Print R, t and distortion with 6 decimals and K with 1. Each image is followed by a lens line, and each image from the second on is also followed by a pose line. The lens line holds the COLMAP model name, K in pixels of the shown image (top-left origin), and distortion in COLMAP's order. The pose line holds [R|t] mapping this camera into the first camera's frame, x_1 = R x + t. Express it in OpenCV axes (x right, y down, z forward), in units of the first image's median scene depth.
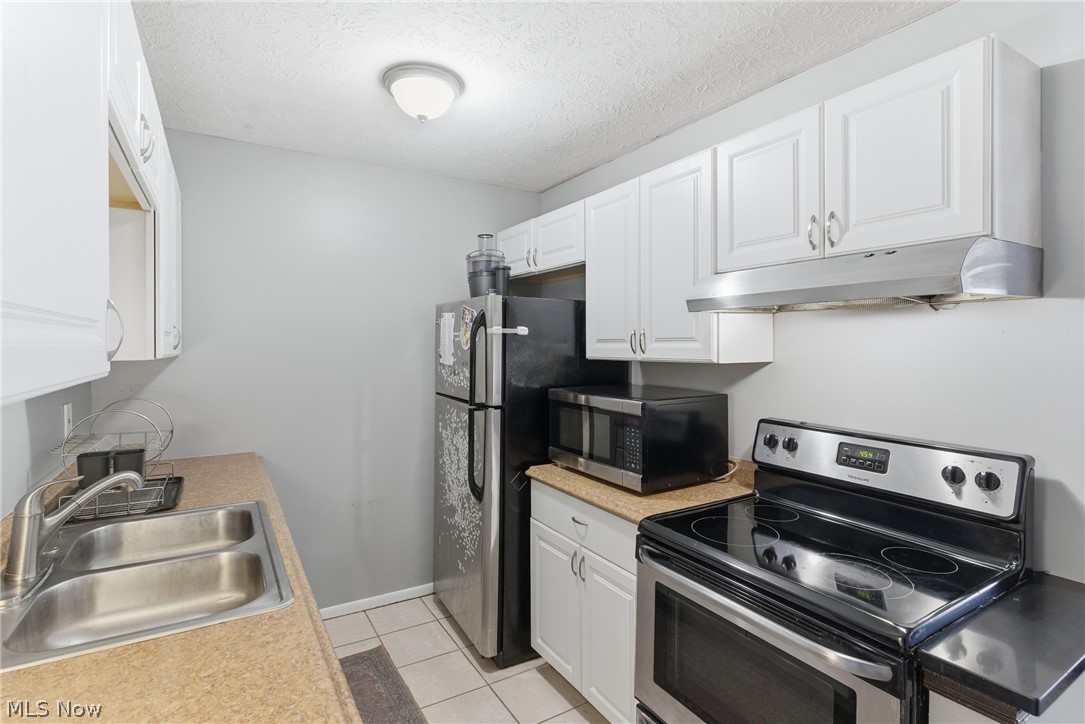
lens RADIAL K [[525.1, 0, 539.8], [0, 525.1, 348.6], [0, 0, 1]] dist [-0.001421, -0.000386]
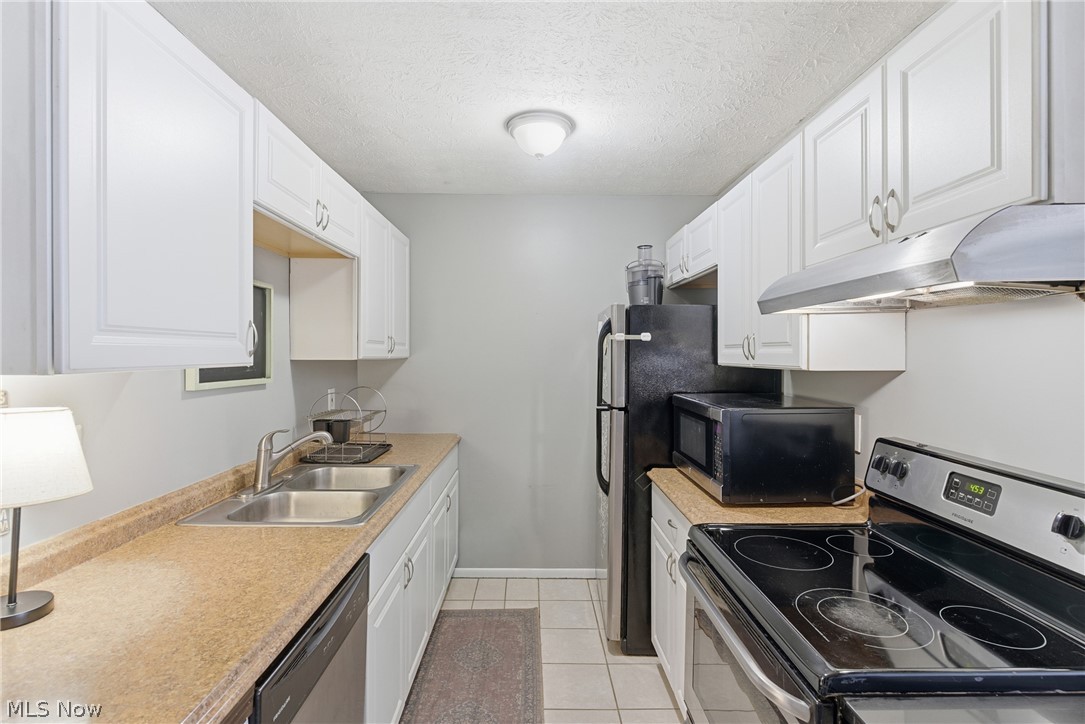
lens RADIAL K [[521.4, 0, 539.4], [0, 521.4, 356.1], [0, 0, 1]] dist [-0.001732, -0.000335]
pose [[0.862203, 0.005833, -0.506530, 0.348314], [-0.006276, 0.999980, 0.000831, 0.005169], [0.506524, 0.002463, 0.862222, 0.000281]]
